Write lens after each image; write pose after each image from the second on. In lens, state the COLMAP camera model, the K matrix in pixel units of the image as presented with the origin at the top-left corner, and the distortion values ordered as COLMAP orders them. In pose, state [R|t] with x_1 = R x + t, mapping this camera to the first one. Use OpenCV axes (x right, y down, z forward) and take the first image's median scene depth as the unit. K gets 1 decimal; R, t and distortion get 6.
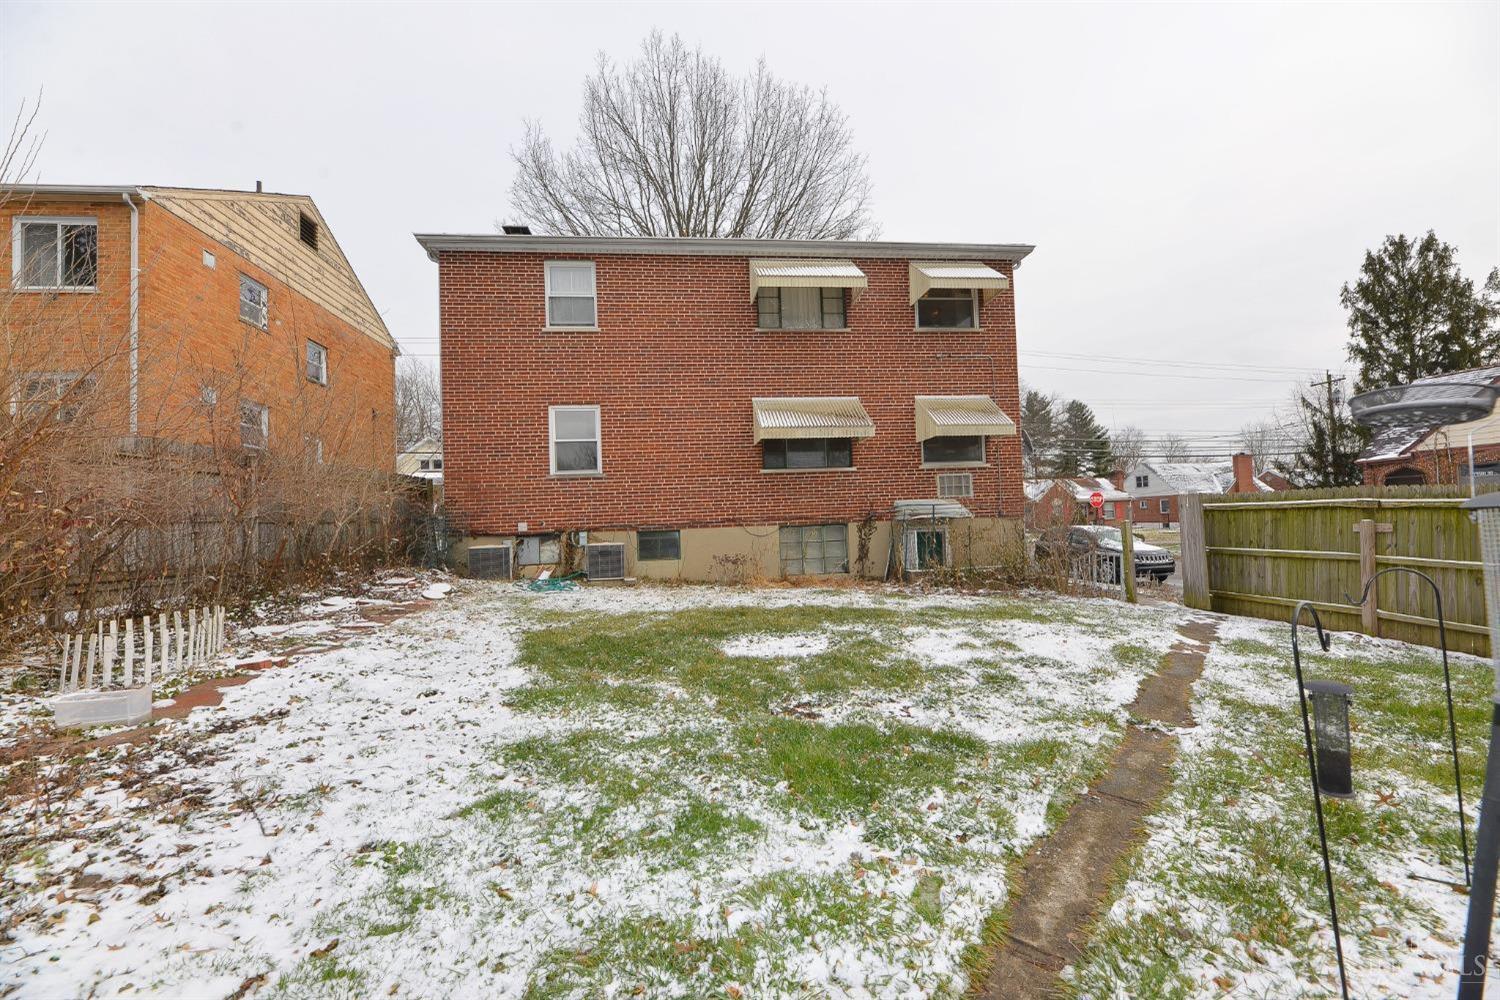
lens RADIAL K [[597.4, 0, 750.0], [0, 597.4, 500.0], [0, 0, 1]] dist [-0.000906, -0.000252]
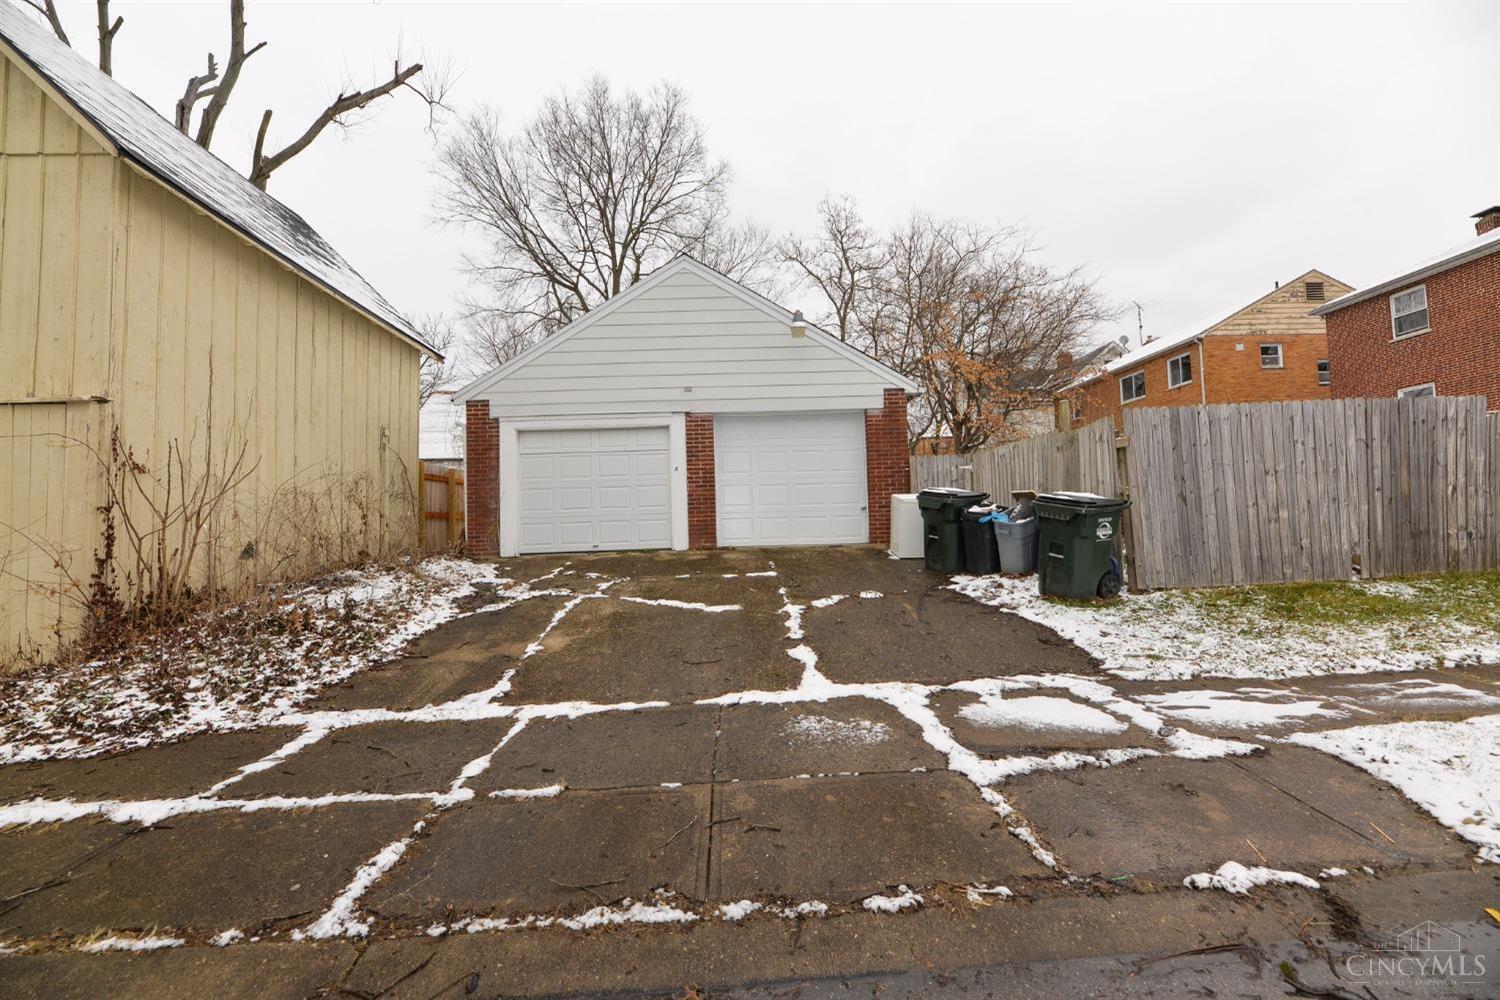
lens RADIAL K [[615.1, 0, 750.0], [0, 615.1, 500.0], [0, 0, 1]] dist [0.001965, 0.000166]
pose [[-0.079700, -0.009507, -0.996774, 1.351775], [0.065264, 0.997759, -0.014735, 0.034363], [0.994680, -0.066228, -0.078901, -0.532297]]
